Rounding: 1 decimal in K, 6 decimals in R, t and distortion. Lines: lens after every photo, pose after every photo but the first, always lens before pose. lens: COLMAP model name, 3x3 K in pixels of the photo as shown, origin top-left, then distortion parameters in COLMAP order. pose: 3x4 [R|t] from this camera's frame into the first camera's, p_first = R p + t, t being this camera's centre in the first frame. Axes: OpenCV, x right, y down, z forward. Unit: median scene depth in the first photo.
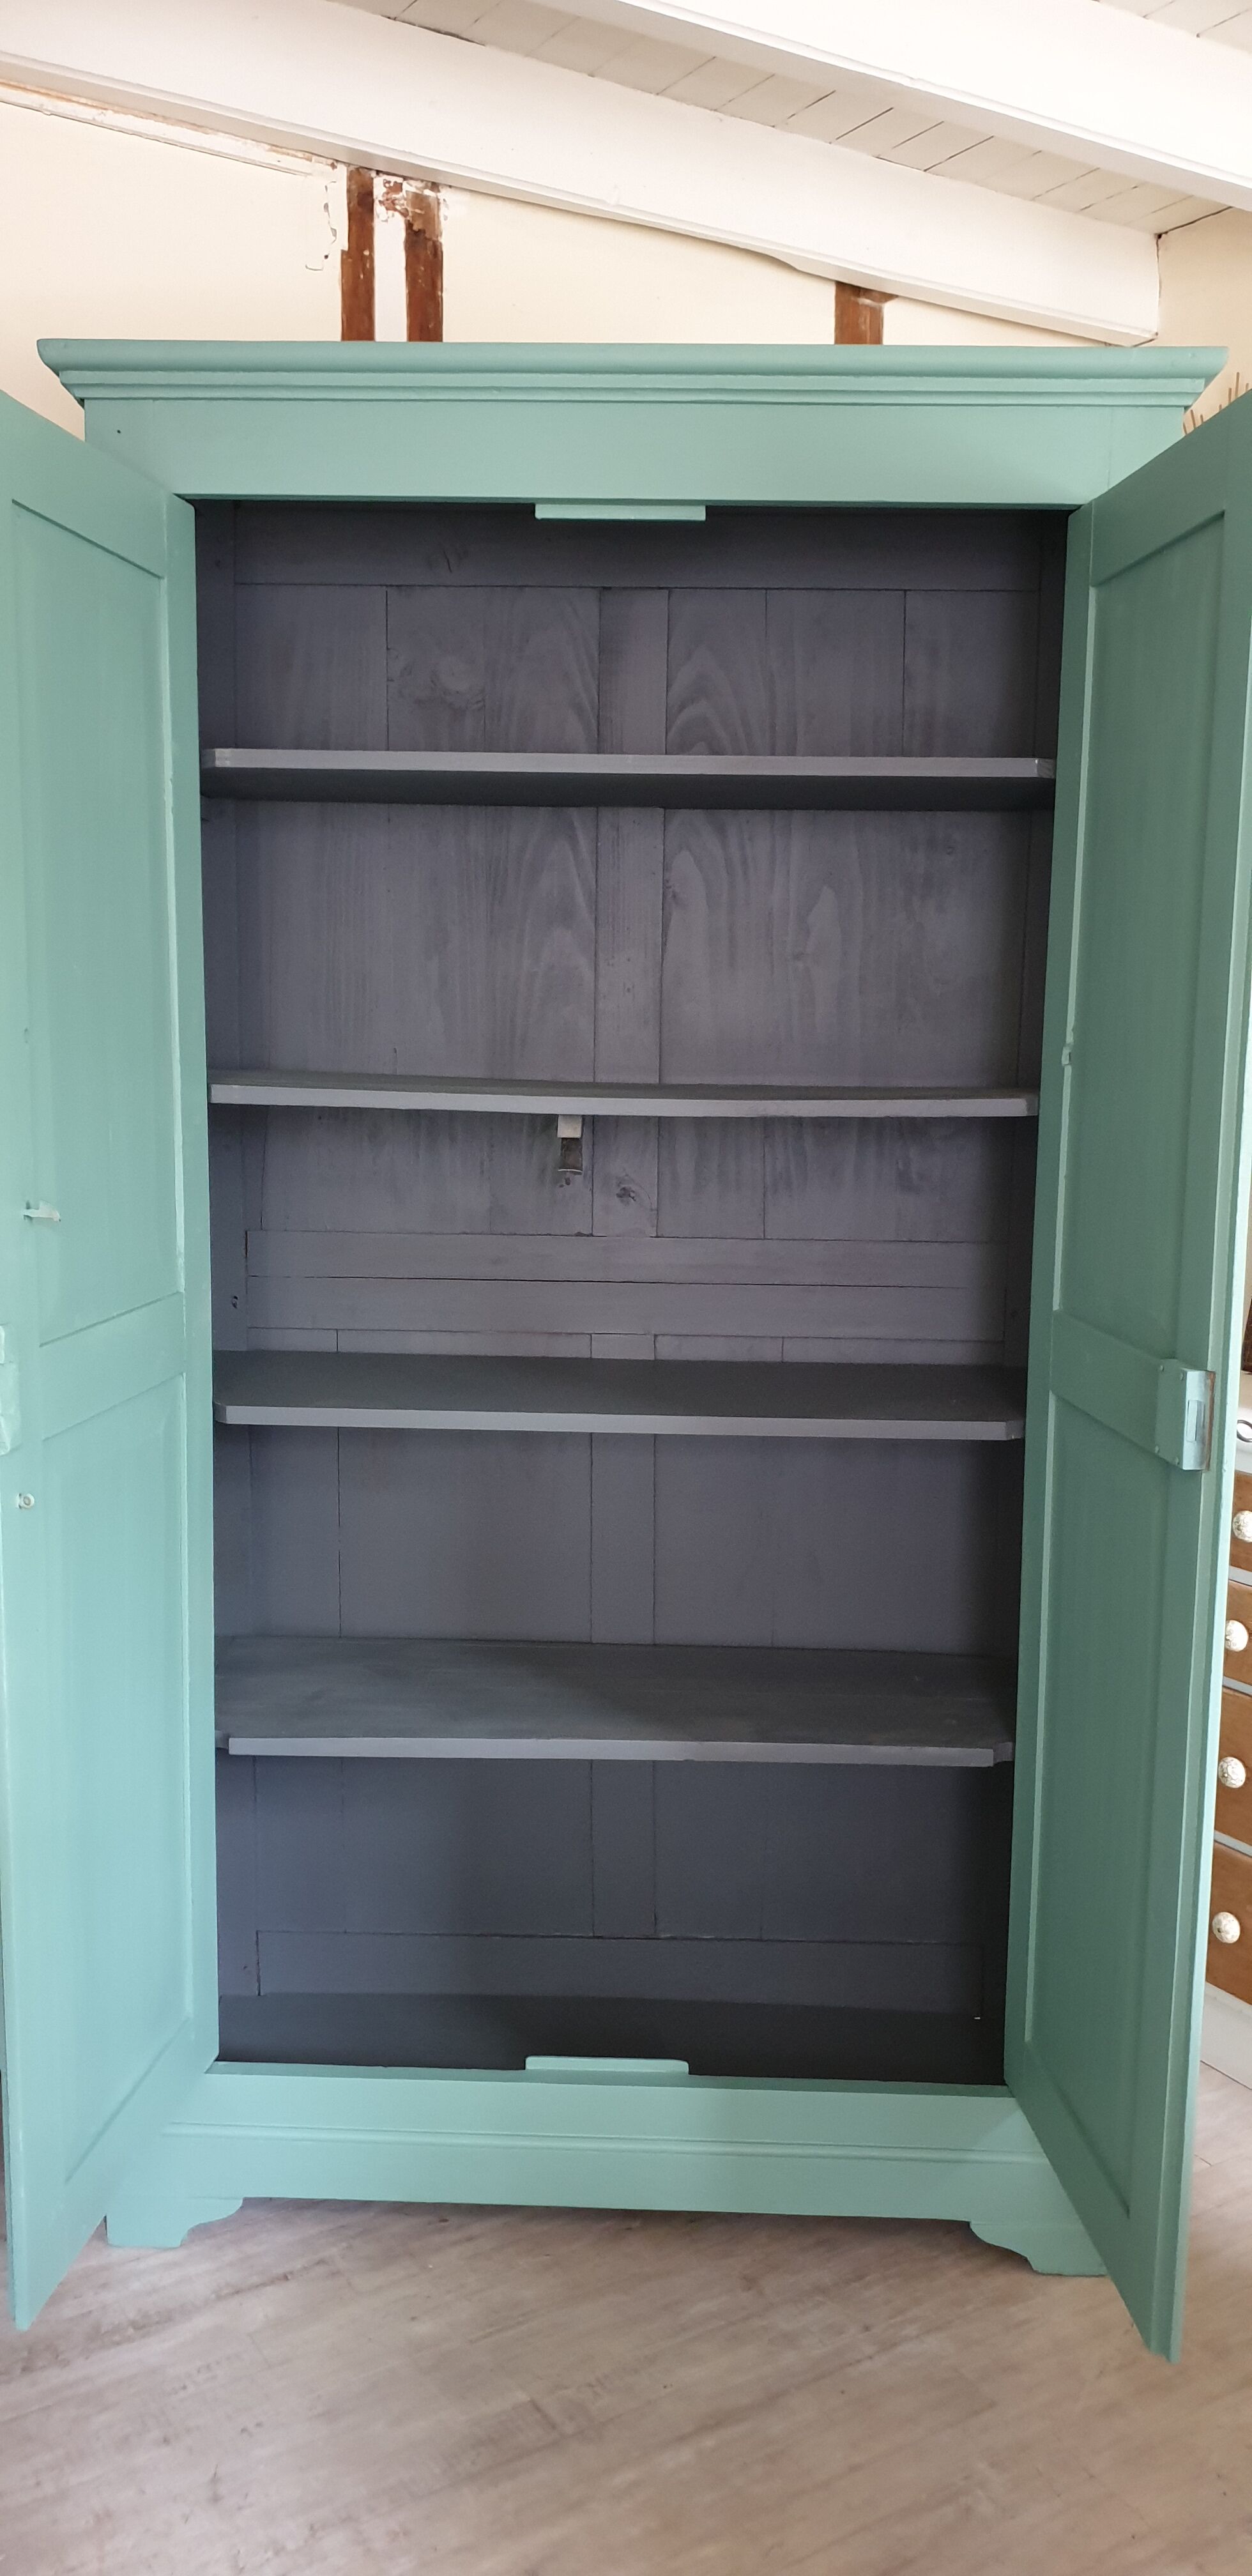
lens RADIAL K [[2019.4, 0, 624.0], [0, 2019.4, 1273.6], [0, 0, 1]] dist [0.022470, 0.037038]
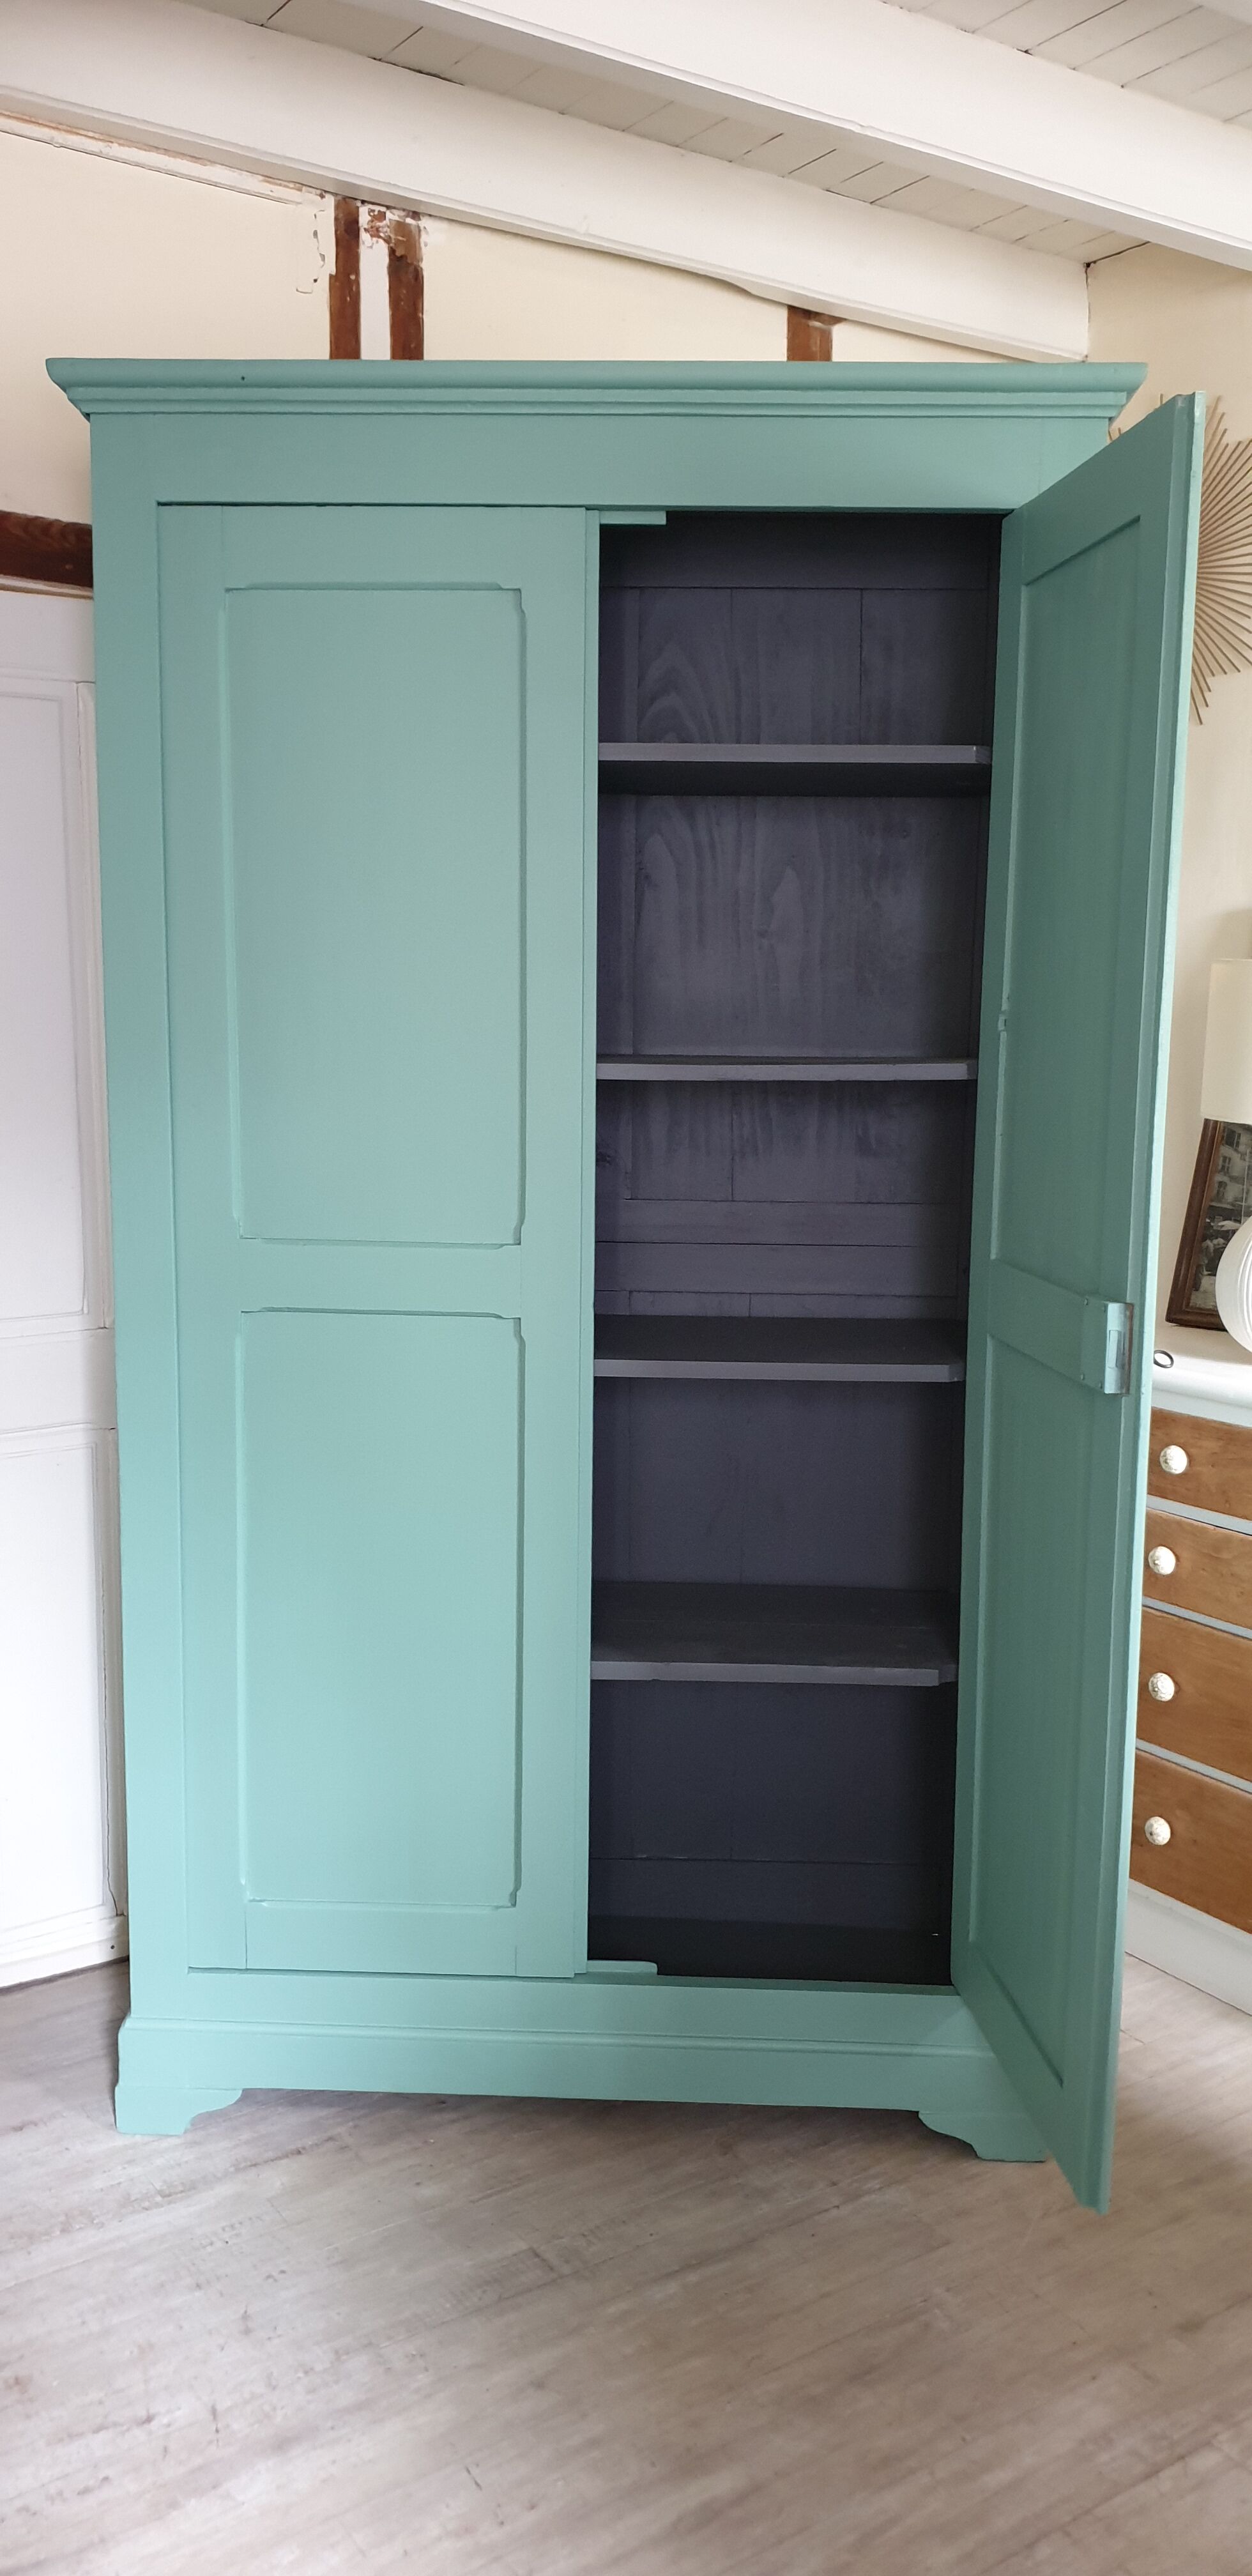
lens RADIAL K [[2019.4, 0, 625.7], [0, 2019.4, 1280.7], [0, 0, 1]] dist [0.022470, 0.037038]
pose [[0.999452, -0.005880, 0.032569, -0.023634], [0.005789, 0.999979, 0.002888, 0.025994], [-0.032585, -0.002698, 0.999465, -0.082705]]
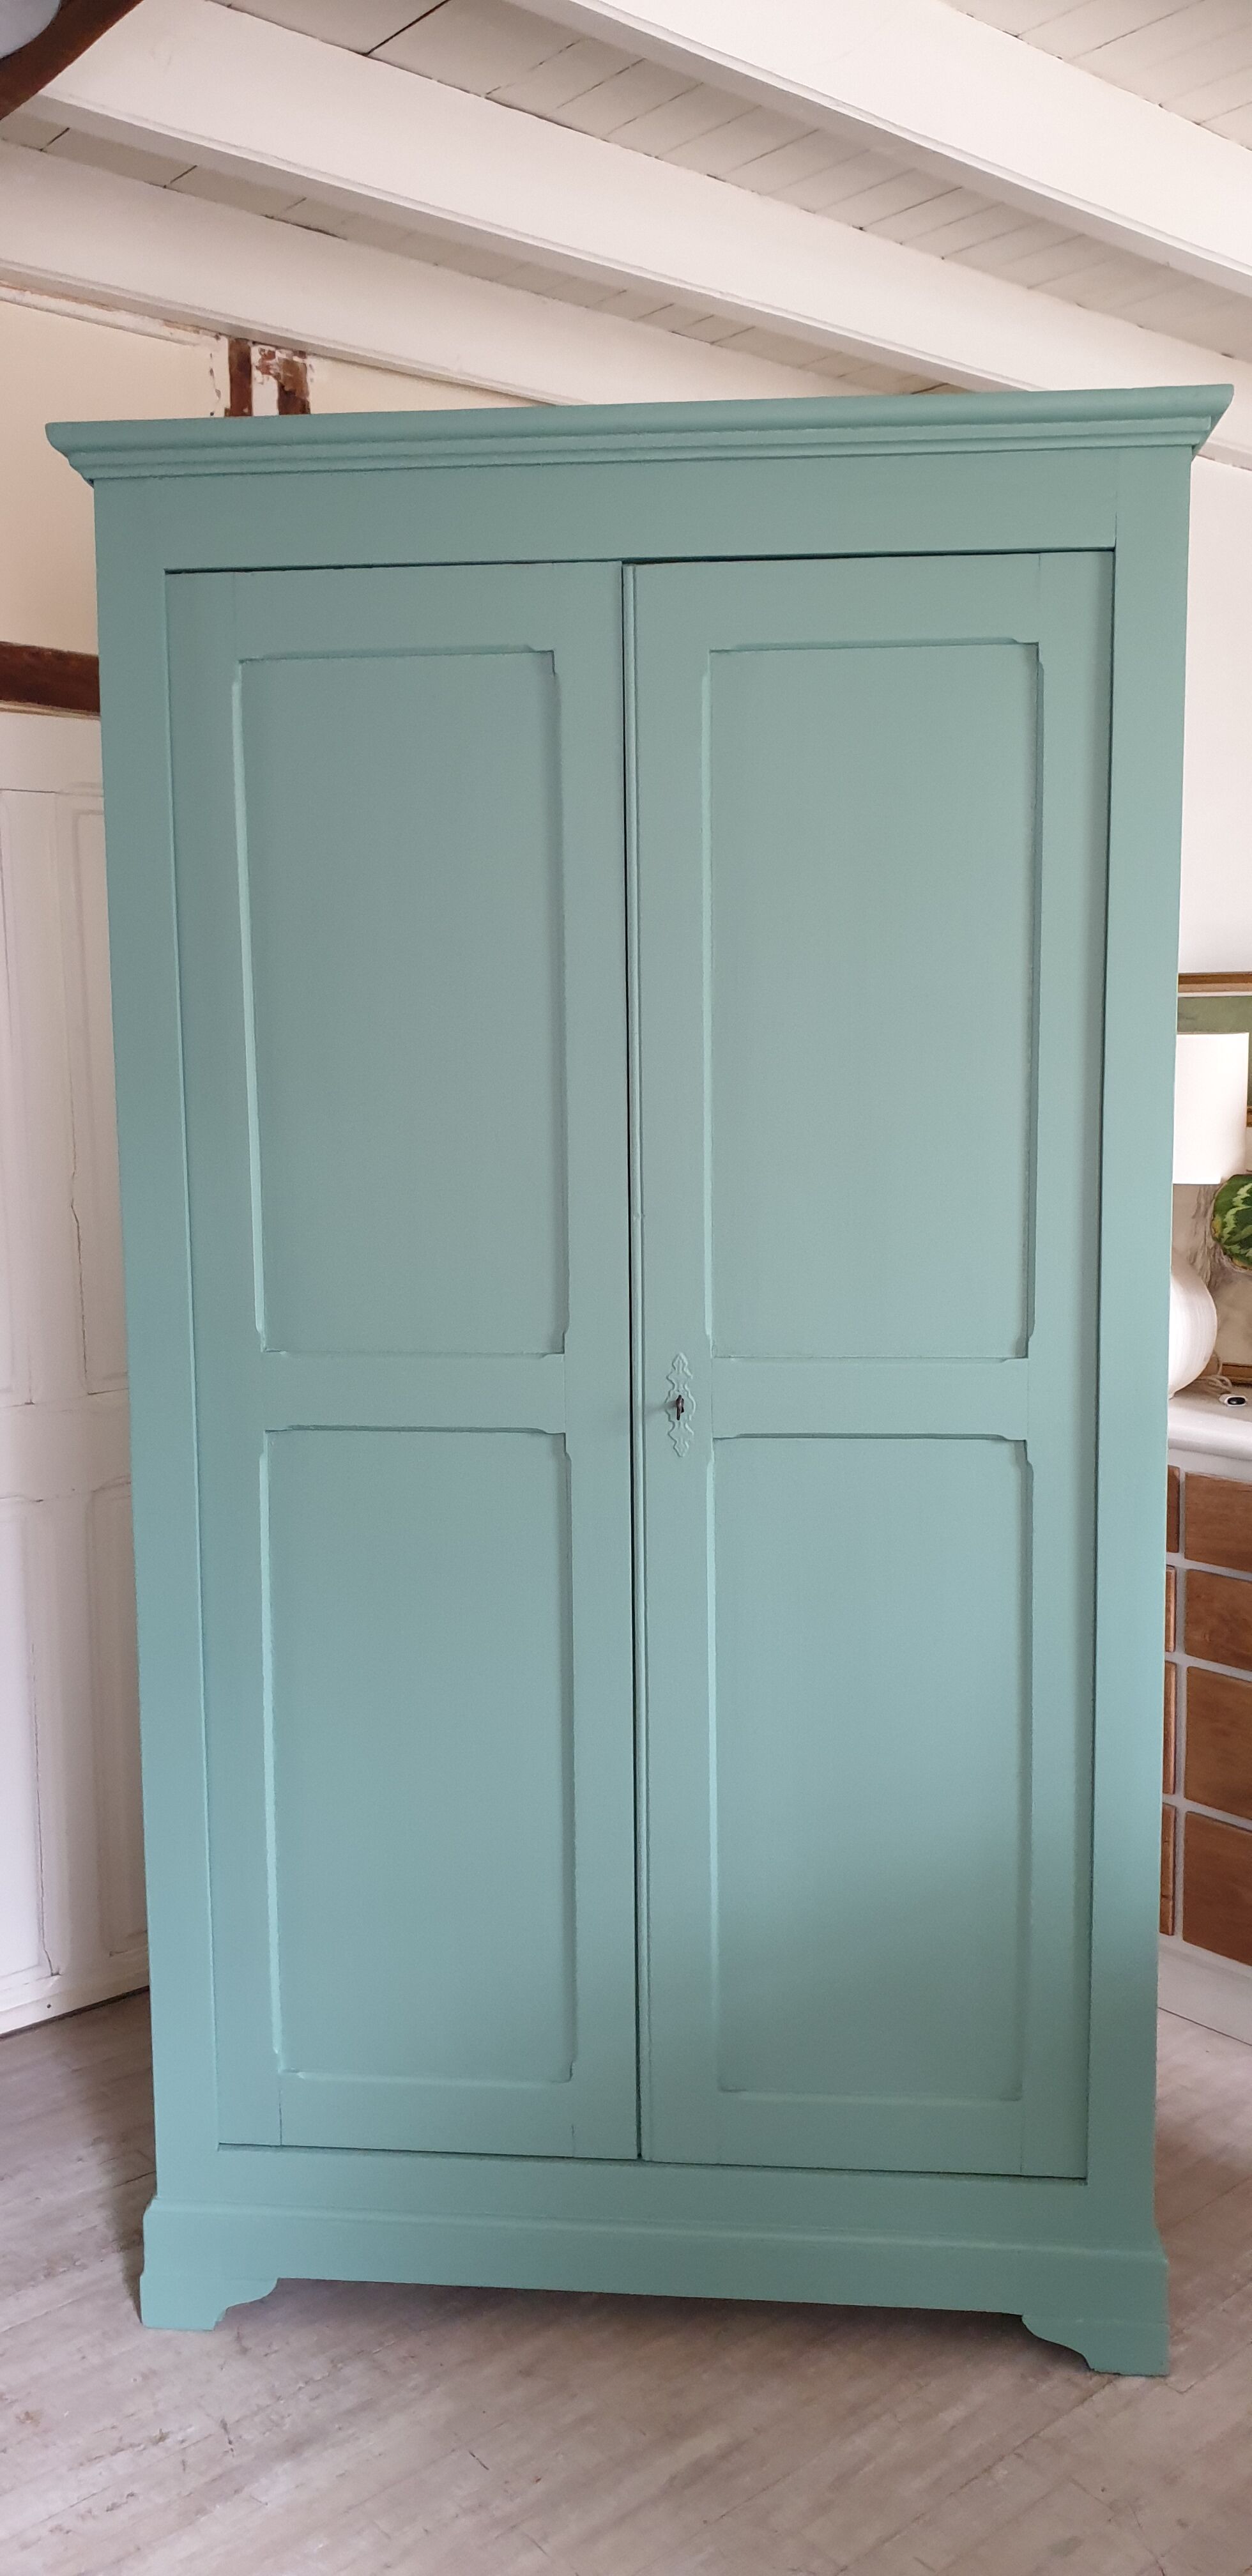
lens RADIAL K [[2019.4, 0, 627.2], [0, 2019.4, 1266.9], [0, 0, 1]] dist [0.022470, 0.037038]
pose [[0.989421, -0.036031, 0.140527, -0.103327], [0.039870, 0.998902, -0.024599, 0.017101], [-0.139487, 0.029941, 0.989771, -0.161548]]
